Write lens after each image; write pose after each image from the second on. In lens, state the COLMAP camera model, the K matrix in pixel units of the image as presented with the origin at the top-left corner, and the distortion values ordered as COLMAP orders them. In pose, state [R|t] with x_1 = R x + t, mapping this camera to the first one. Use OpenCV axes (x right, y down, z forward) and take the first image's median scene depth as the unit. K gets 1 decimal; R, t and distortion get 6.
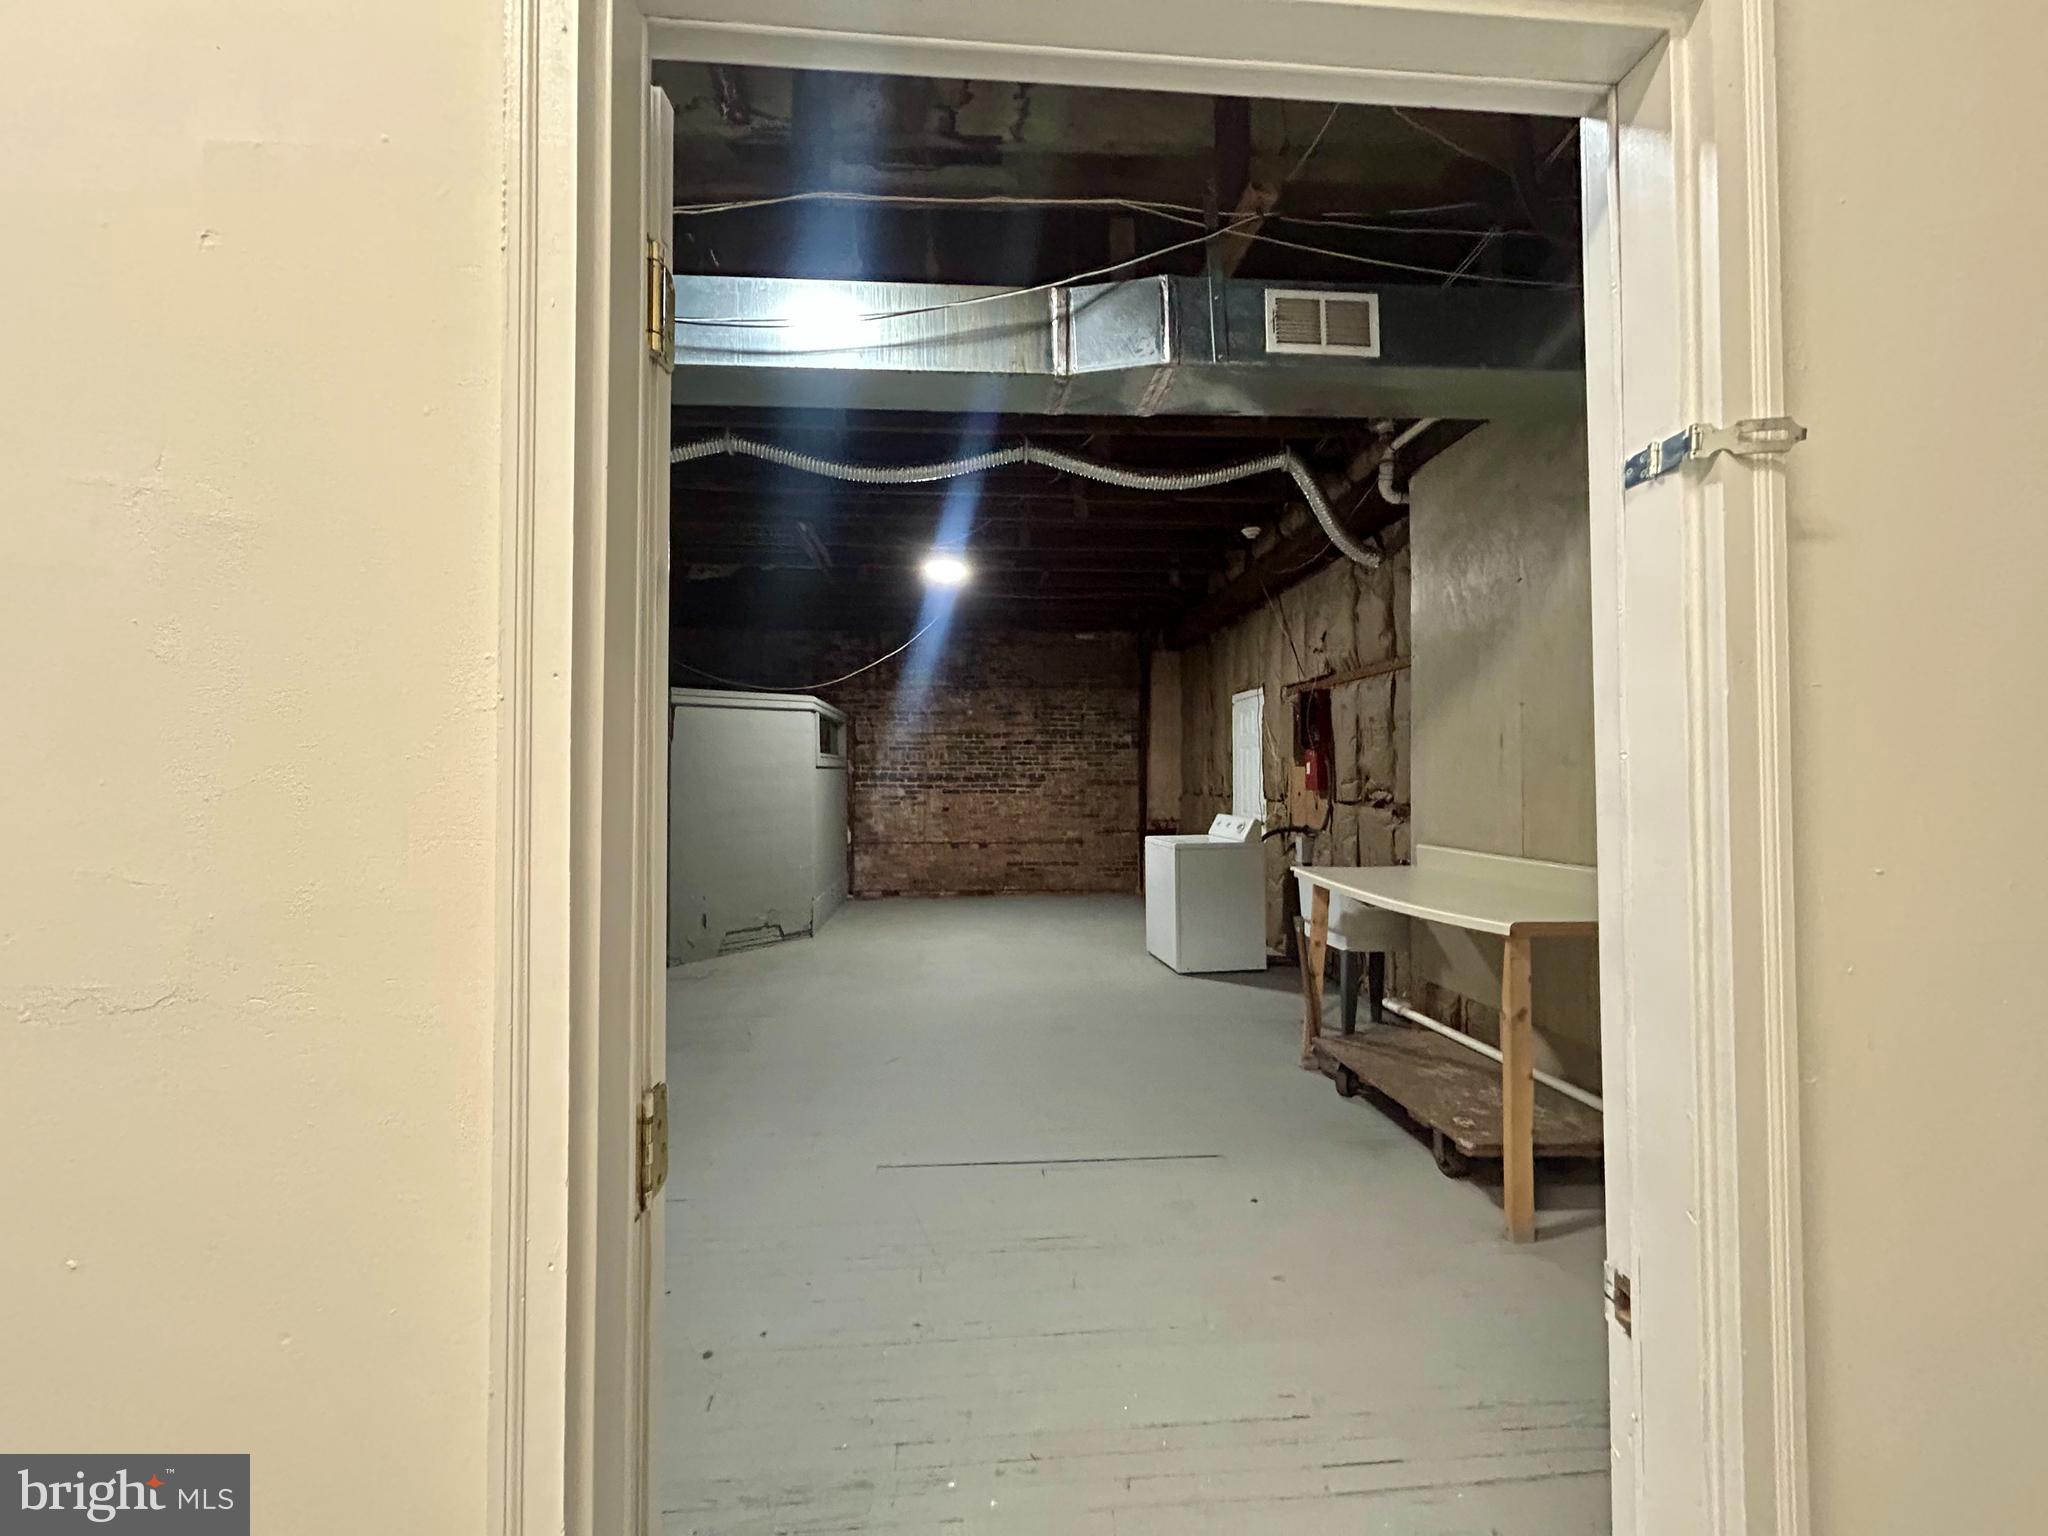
lens RADIAL K [[826.8, 0, 1023.6], [0, 826.8, 768.4], [0, 0, 1]] dist [-0.003641, 0.001081]
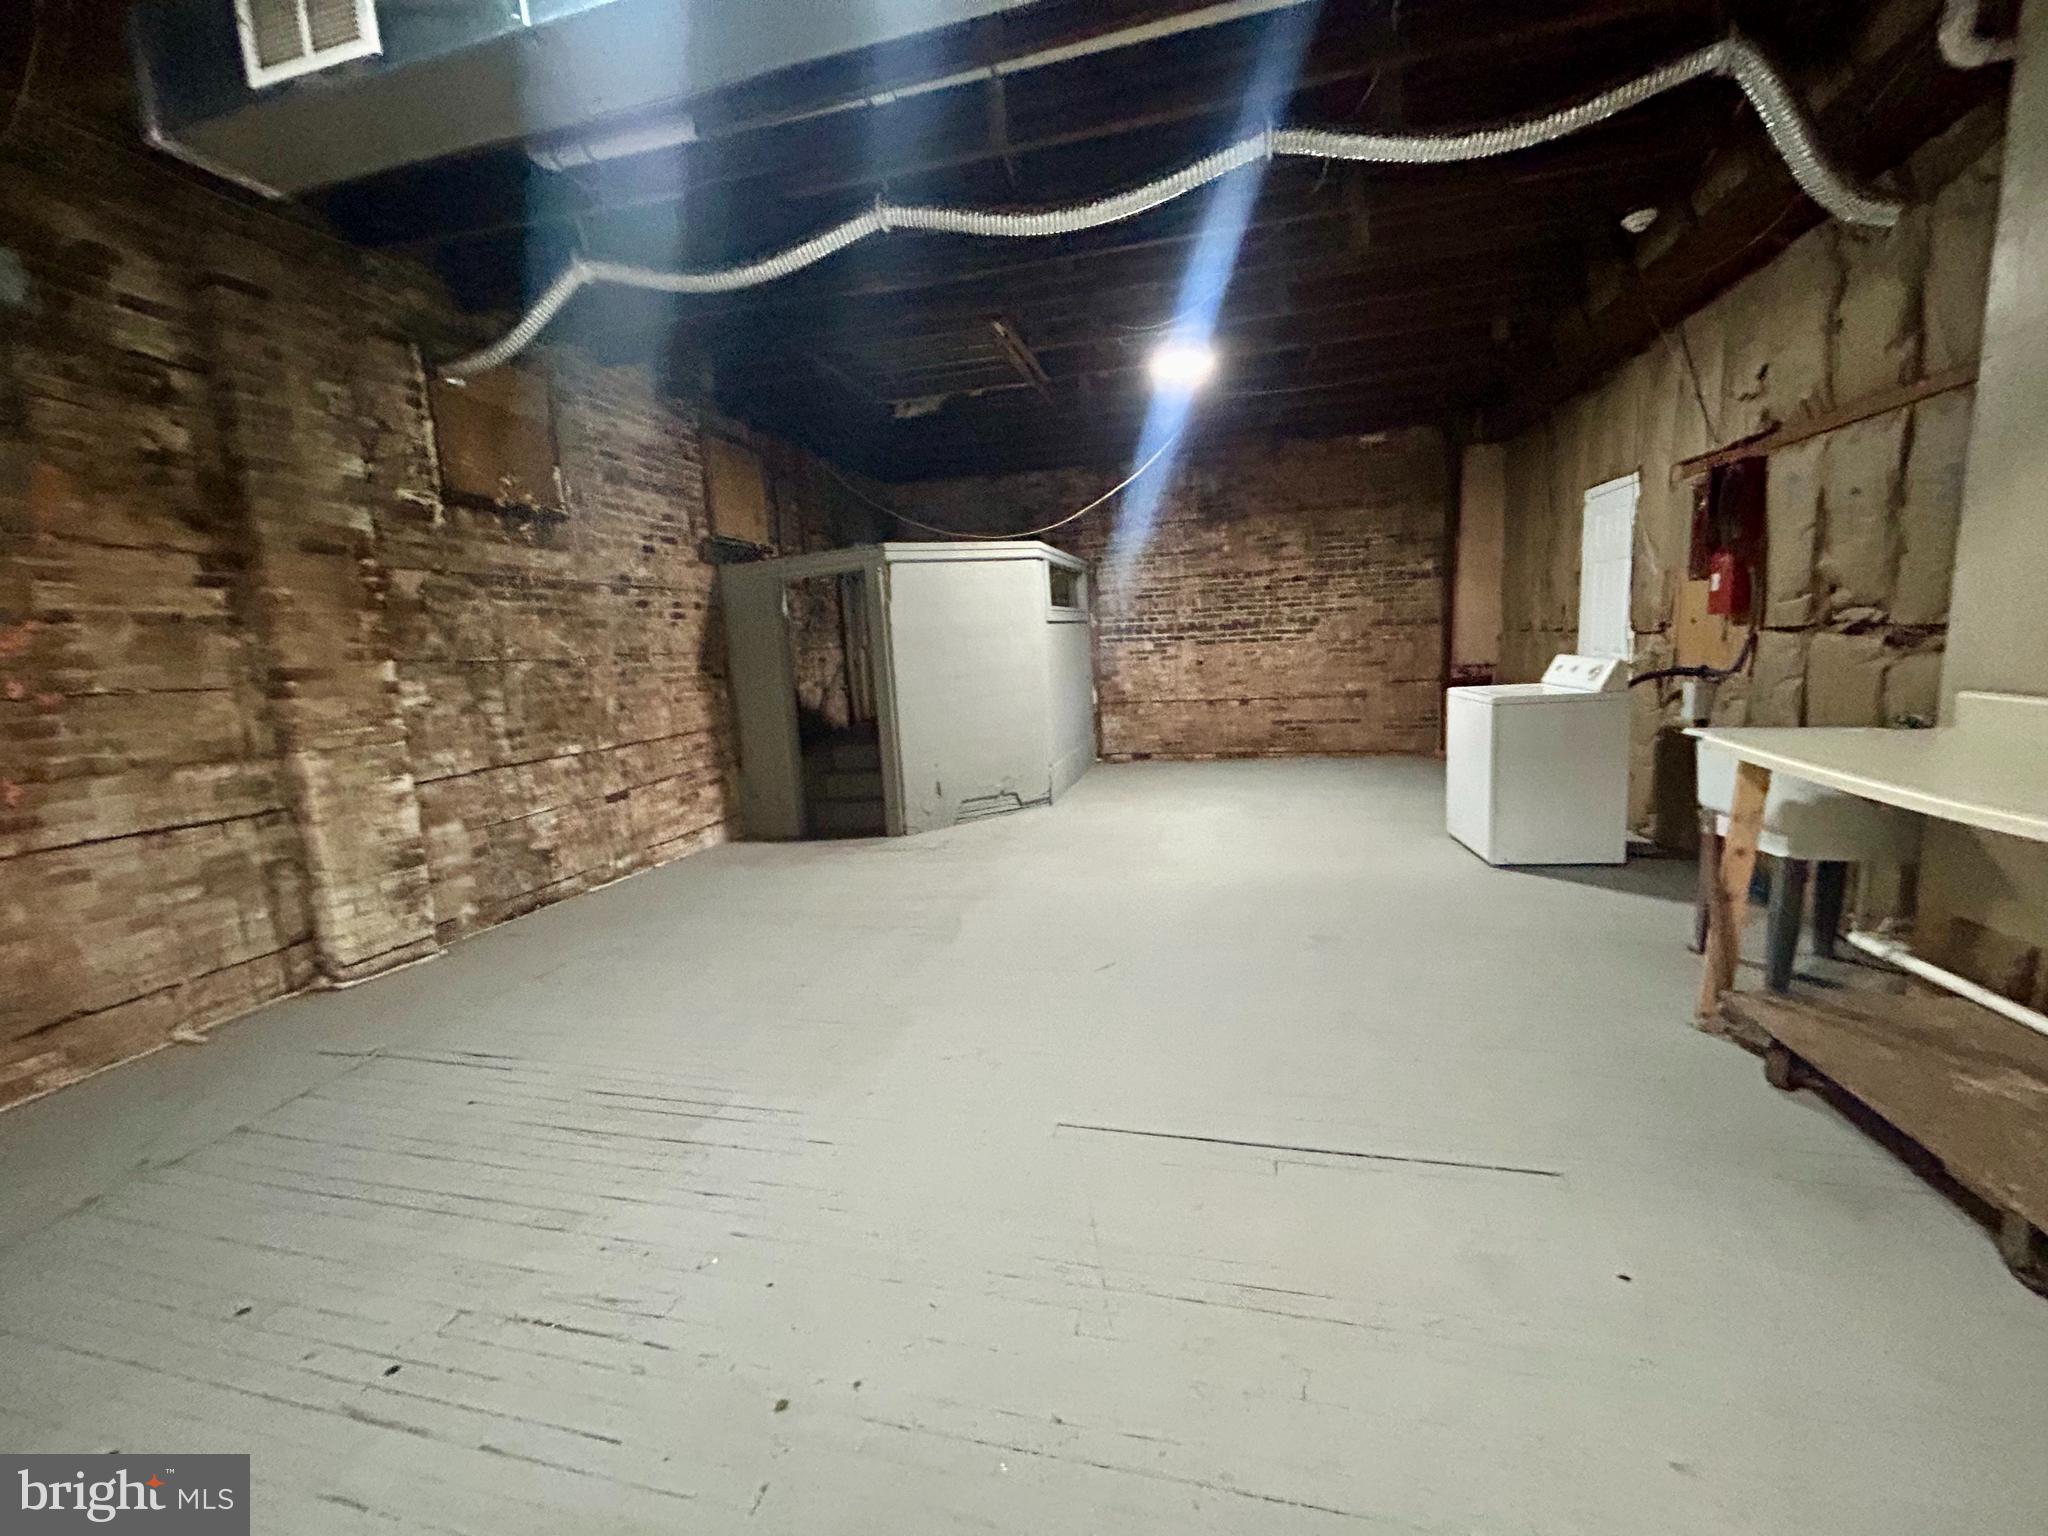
lens RADIAL K [[826.8, 0, 1021.9], [0, 826.8, 766.1], [0, 0, 1]] dist [-0.003641, 0.001081]
pose [[0.945632, -0.000250, -0.325238, 0.022093], [0.055786, 0.985304, 0.161441, 0.007455], [0.320419, -0.170808, 0.931749, 0.144433]]
